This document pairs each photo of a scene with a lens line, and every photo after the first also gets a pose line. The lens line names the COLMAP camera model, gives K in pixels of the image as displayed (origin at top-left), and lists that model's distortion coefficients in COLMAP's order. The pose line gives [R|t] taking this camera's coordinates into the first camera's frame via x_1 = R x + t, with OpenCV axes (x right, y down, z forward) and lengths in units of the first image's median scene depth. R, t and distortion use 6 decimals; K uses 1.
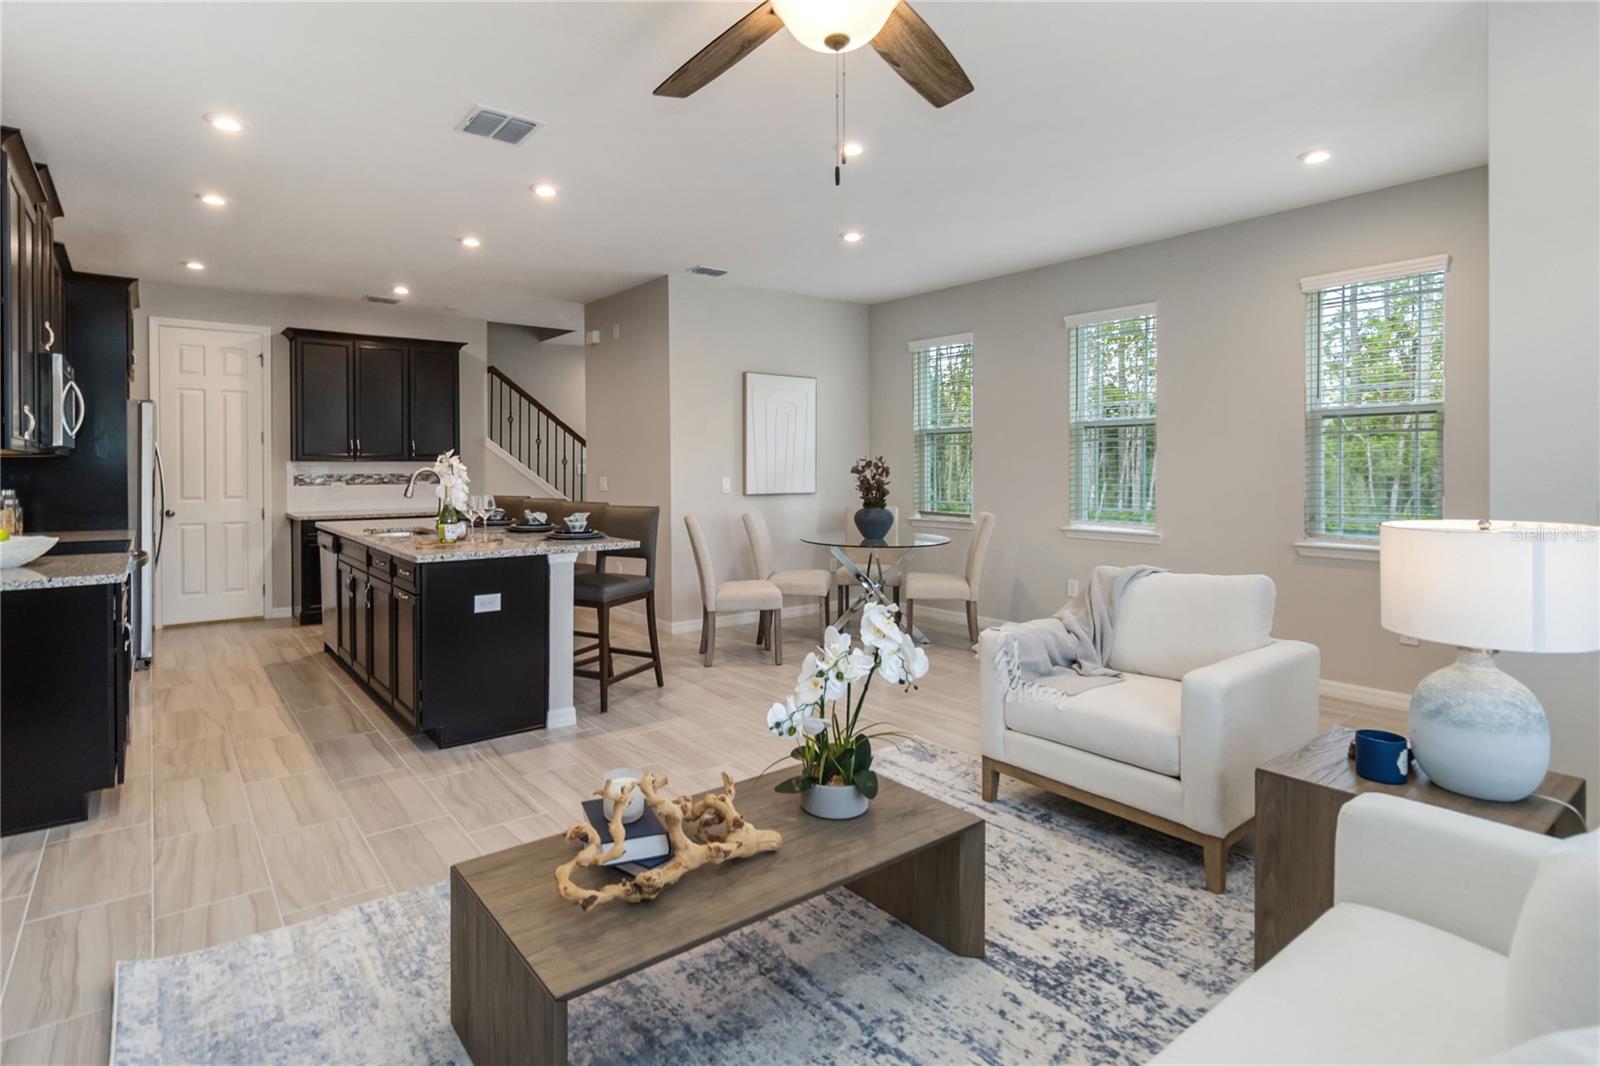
lens RADIAL K [[793.5, 0, 758.8], [0, 793.5, 469.6], [0, 0, 1]] dist [0.000577, -0.000253]
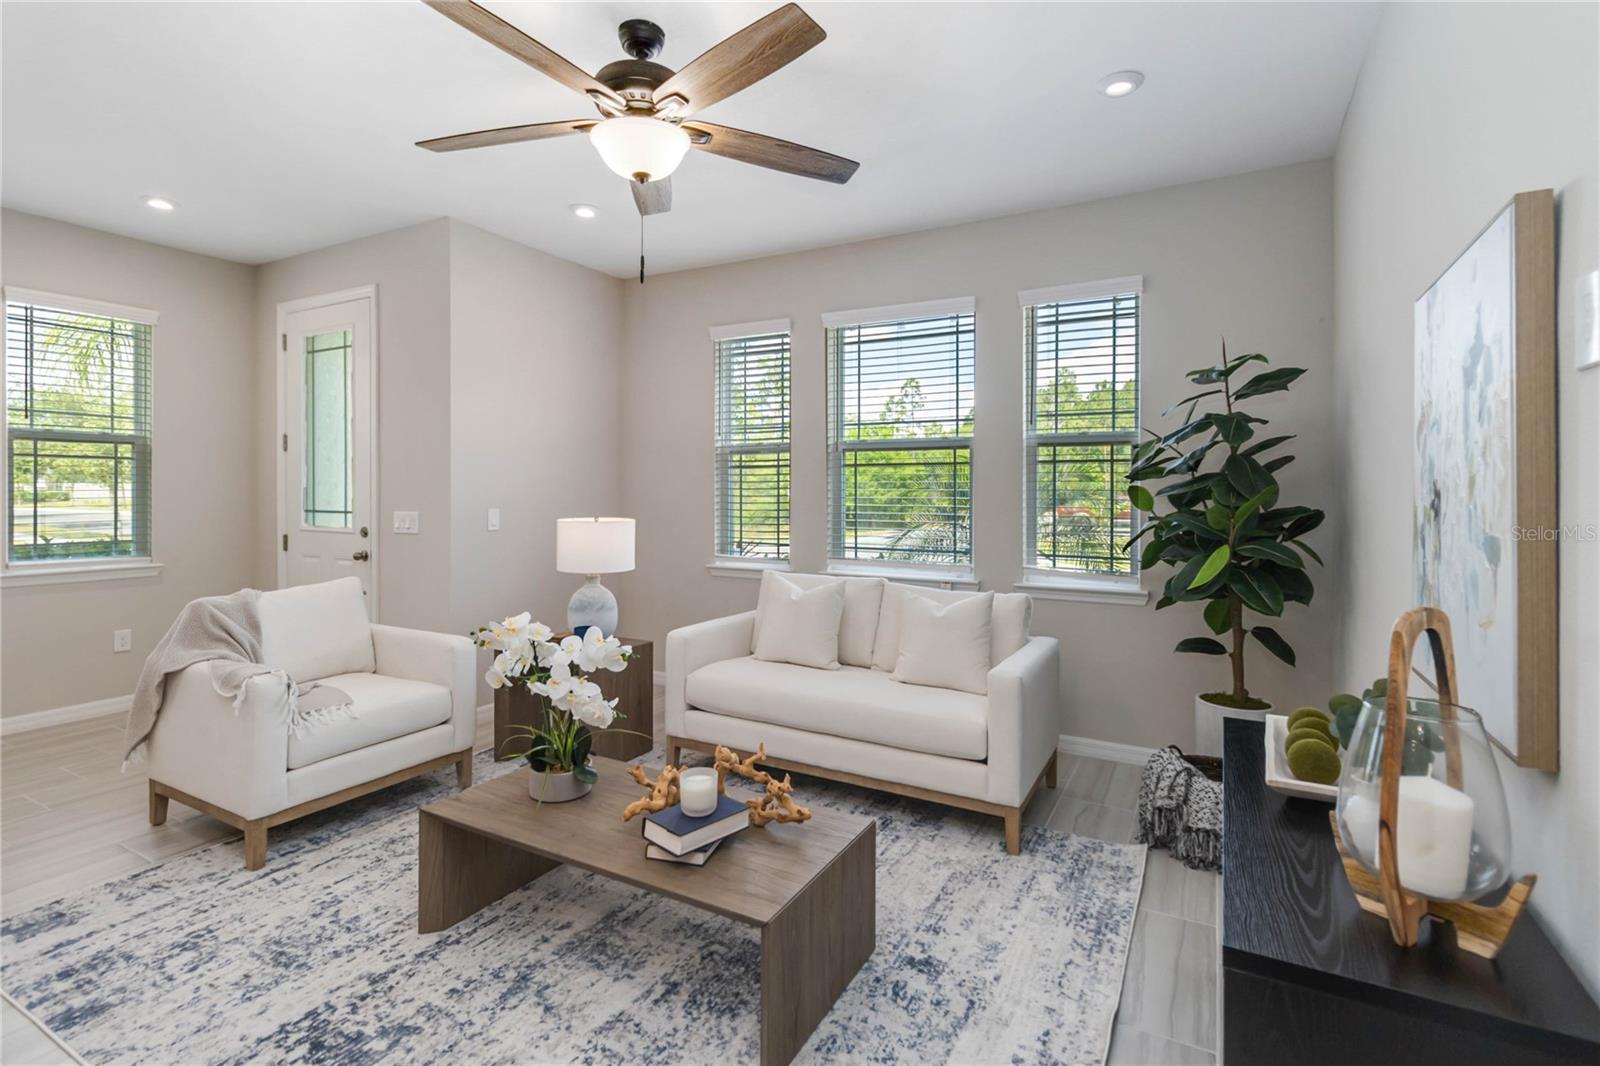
lens RADIAL K [[793.5, 0, 757.8], [0, 793.5, 487.5], [0, 0, 1]] dist [0.000577, -0.000253]
pose [[-0.380742, 0.001491, 0.924680, -0.260339], [-0.000399, 0.999998, -0.001777, -0.003092], [-0.924681, -0.001046, -0.380741, 0.285062]]
